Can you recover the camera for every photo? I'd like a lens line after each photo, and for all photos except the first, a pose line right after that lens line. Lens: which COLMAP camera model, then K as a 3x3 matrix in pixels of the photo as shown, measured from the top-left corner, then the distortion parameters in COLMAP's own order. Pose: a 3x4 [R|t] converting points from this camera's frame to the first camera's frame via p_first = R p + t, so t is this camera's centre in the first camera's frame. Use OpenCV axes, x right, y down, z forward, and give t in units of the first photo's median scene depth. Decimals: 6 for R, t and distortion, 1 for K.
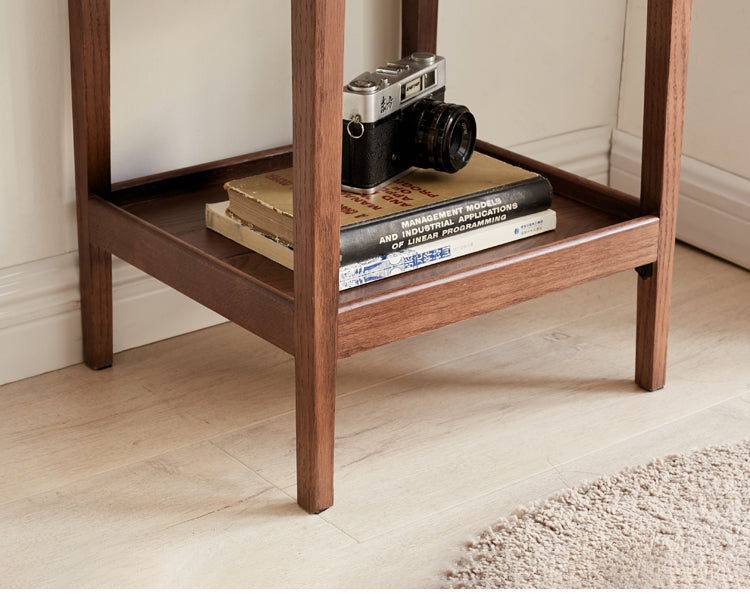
lens RADIAL K [[1789.0, 0, 375.0], [0, 1789.0, 305.0], [0, 0, 1]] dist [-0.068880, -0.448170]
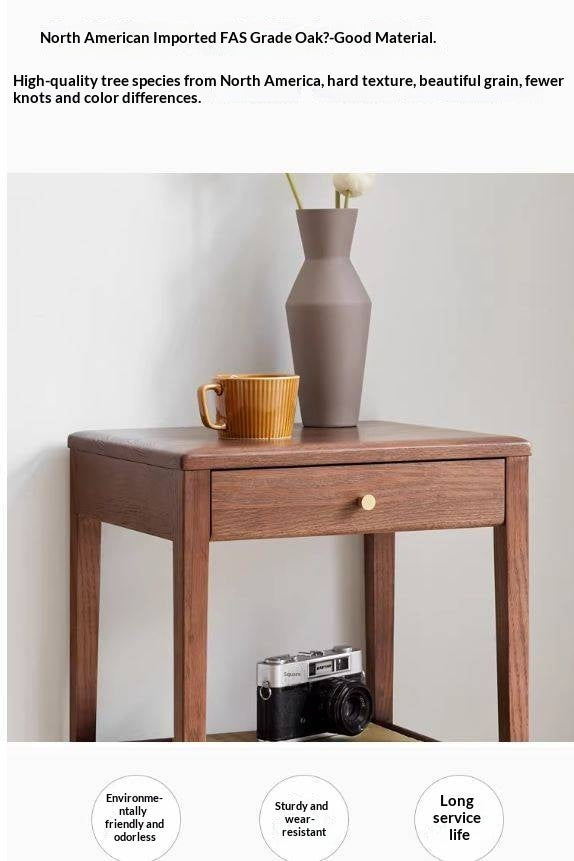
lens RADIAL K [[2576.2, 0, 287.0], [0, 2576.2, 430.5], [0, 0, 1]] dist [-0.256801, -0.057620]
pose [[0.966952, 0.003210, -0.254939, 0.459126], [-0.086494, 0.944754, -0.316162, 0.295238], [0.239840, 0.327764, 0.913809, -0.710227]]
